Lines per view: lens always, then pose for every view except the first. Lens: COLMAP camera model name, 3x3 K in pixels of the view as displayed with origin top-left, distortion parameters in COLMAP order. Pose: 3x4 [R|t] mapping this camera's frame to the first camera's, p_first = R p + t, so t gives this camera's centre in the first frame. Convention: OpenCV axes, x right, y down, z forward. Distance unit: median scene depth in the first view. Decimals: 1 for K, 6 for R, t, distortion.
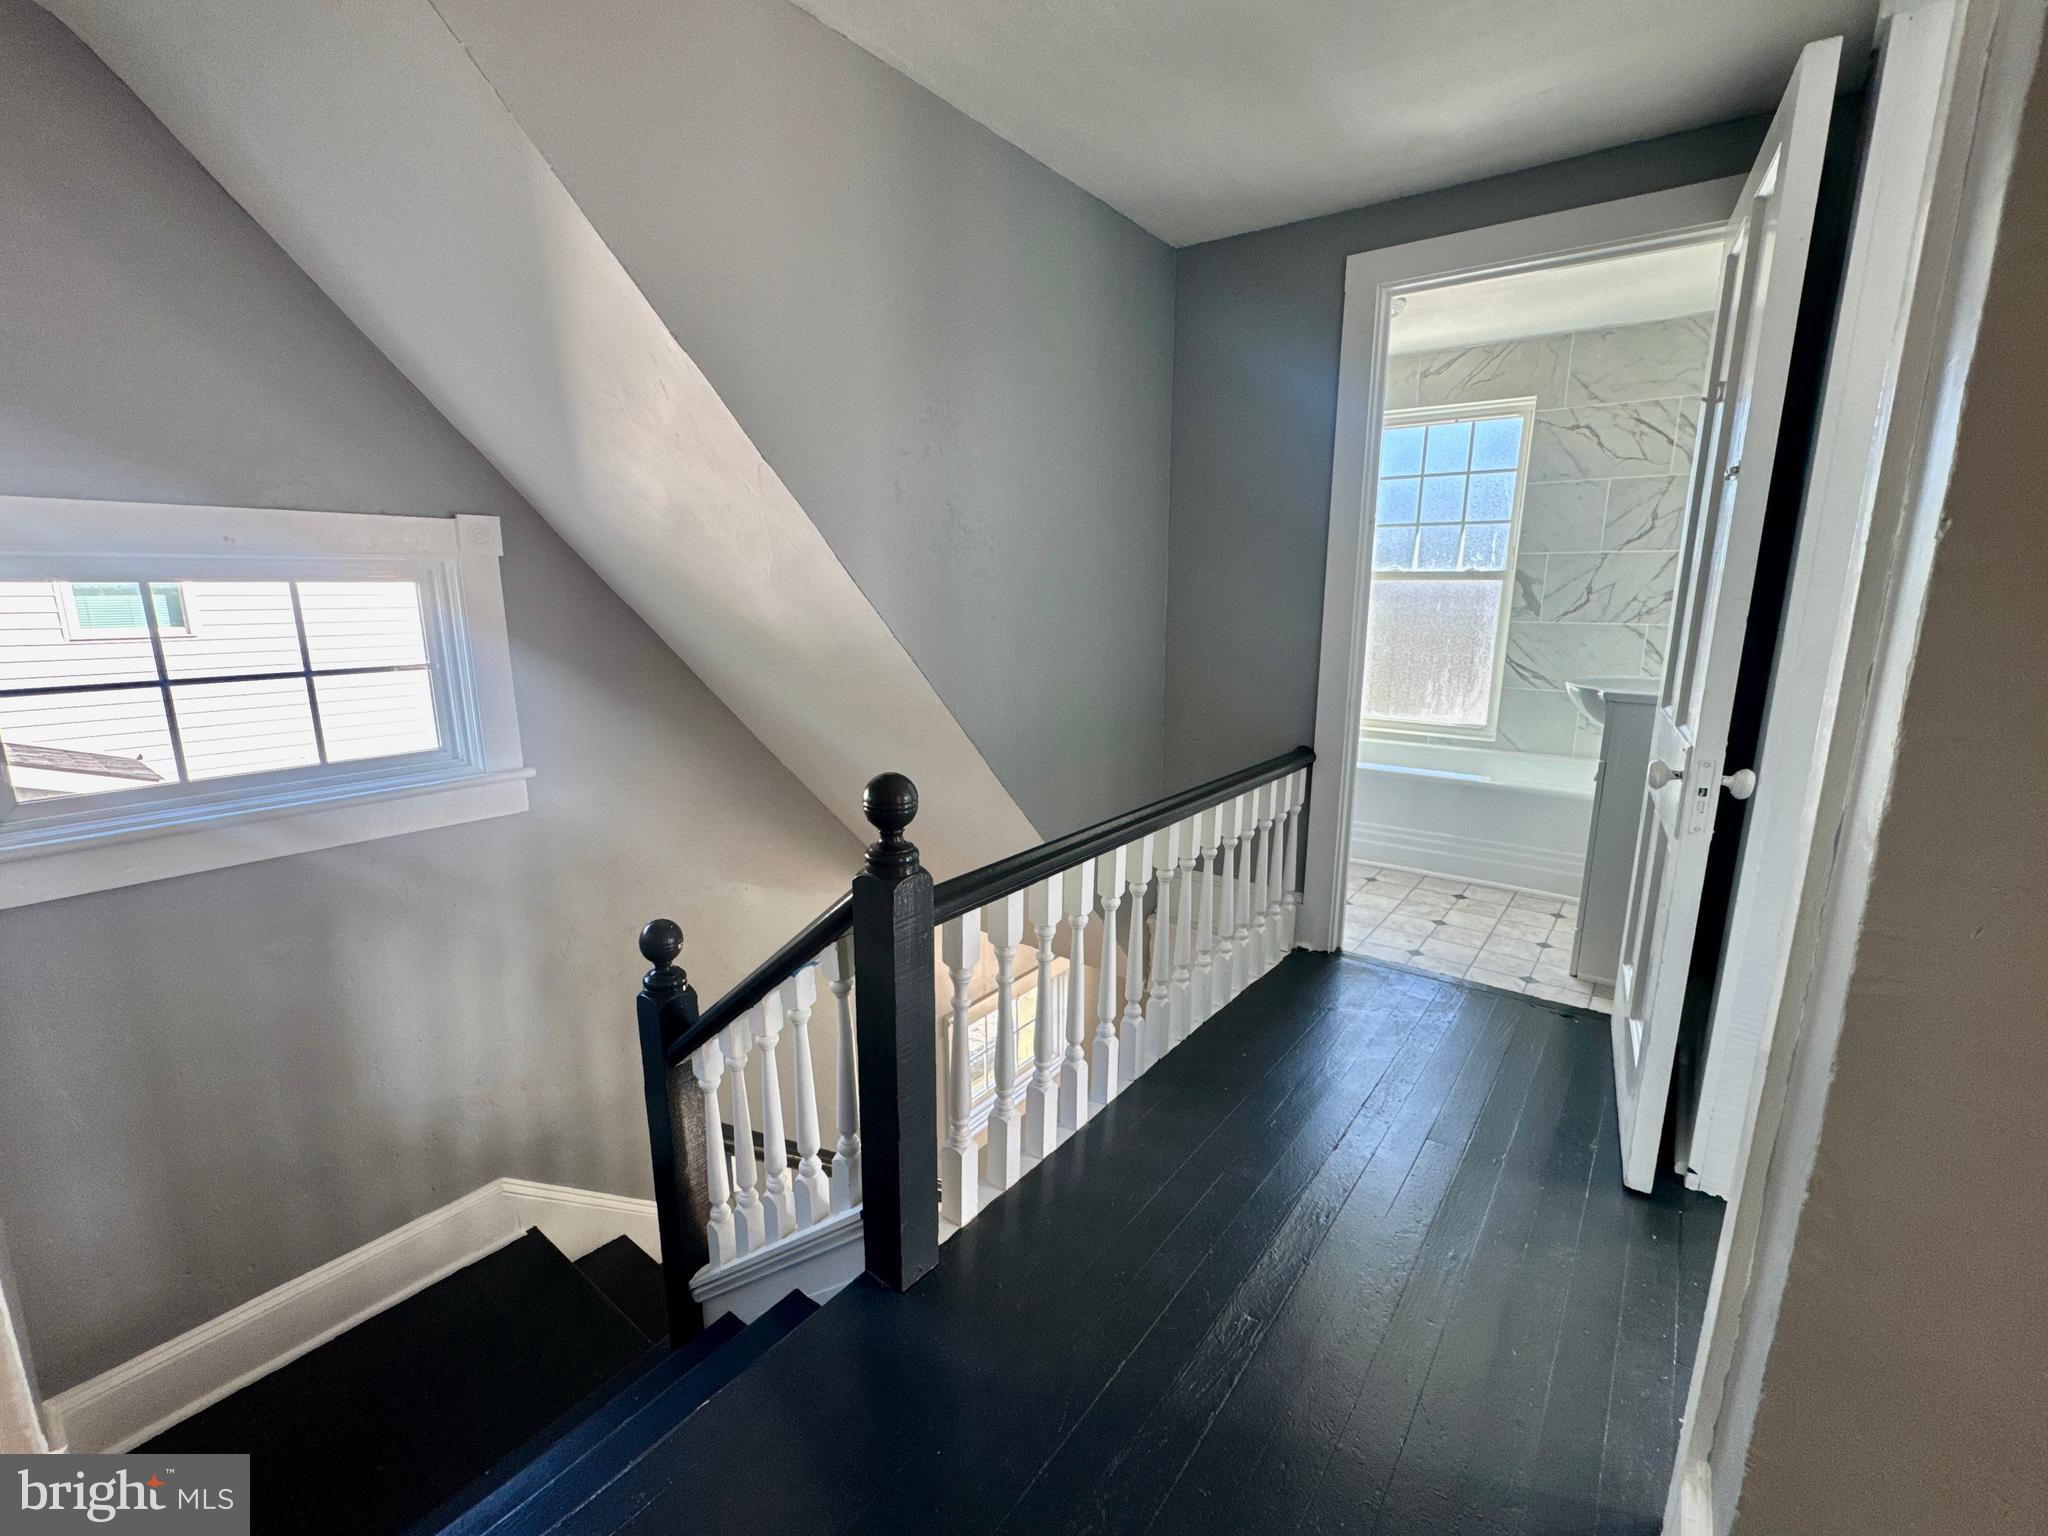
lens RADIAL K [[879.6, 0, 1026.3], [0, 879.6, 772.2], [0, 0, 1]] dist [0.001929, 0.000156]
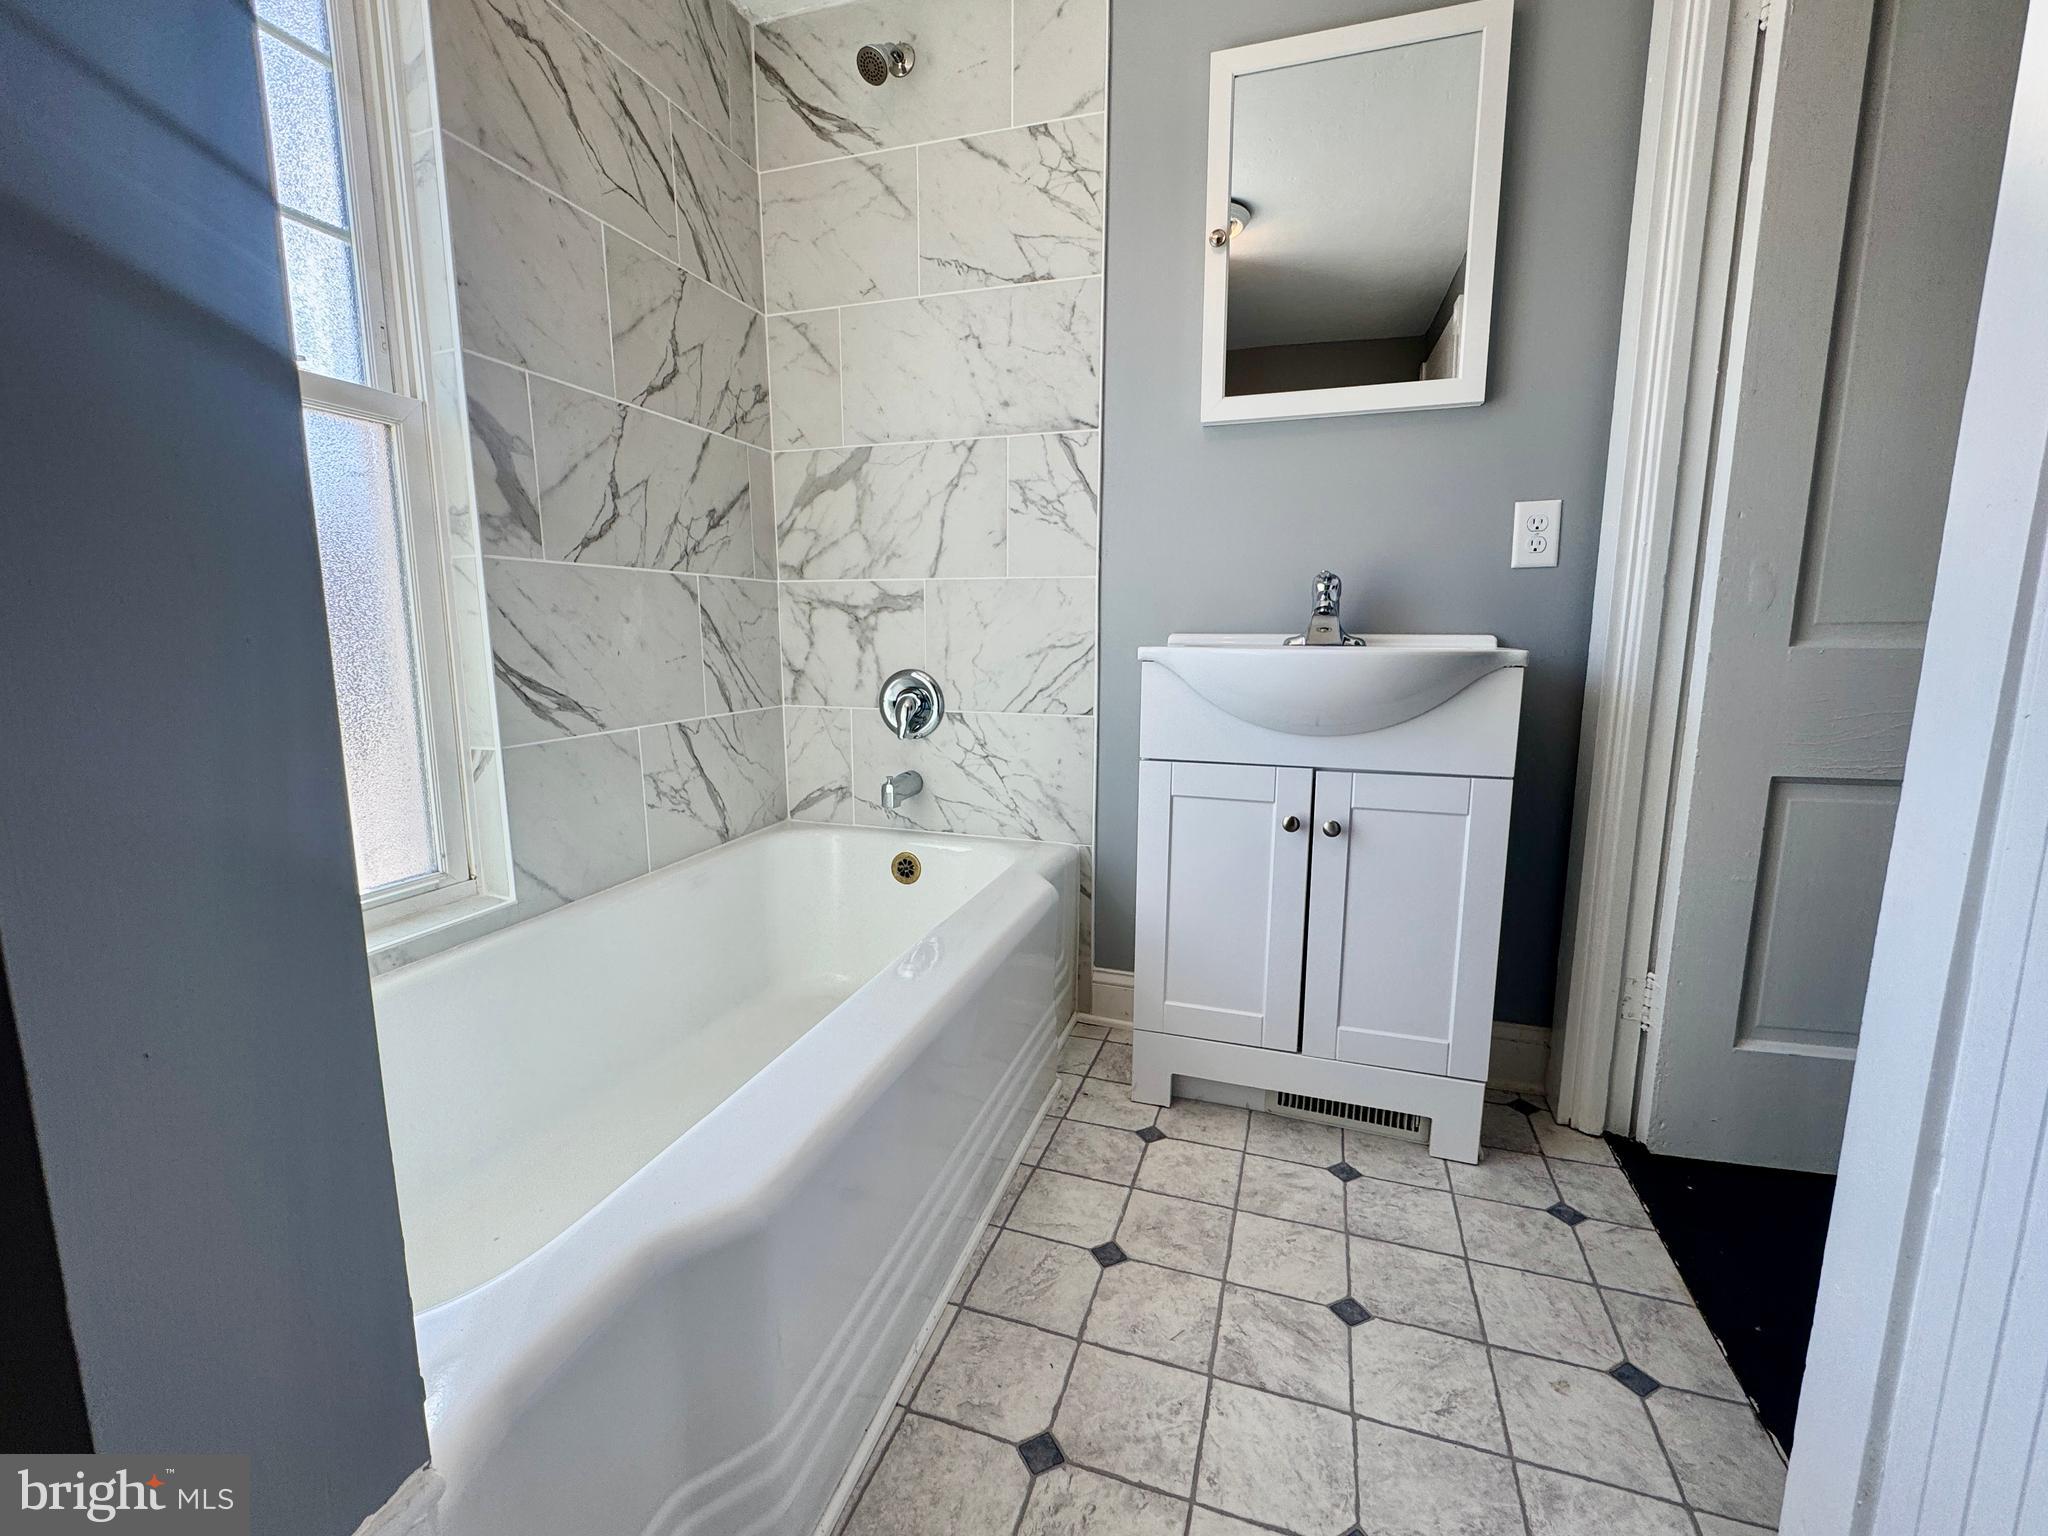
lens RADIAL K [[879.6, 0, 1021.1], [0, 879.6, 764.6], [0, 0, 1]] dist [0.001929, 0.000156]
pose [[-0.320672, -0.150595, 0.935142, 0.166202], [0.192382, 0.956346, 0.219980, -0.139261], [-0.927447, 0.250446, -0.277701, 0.995884]]
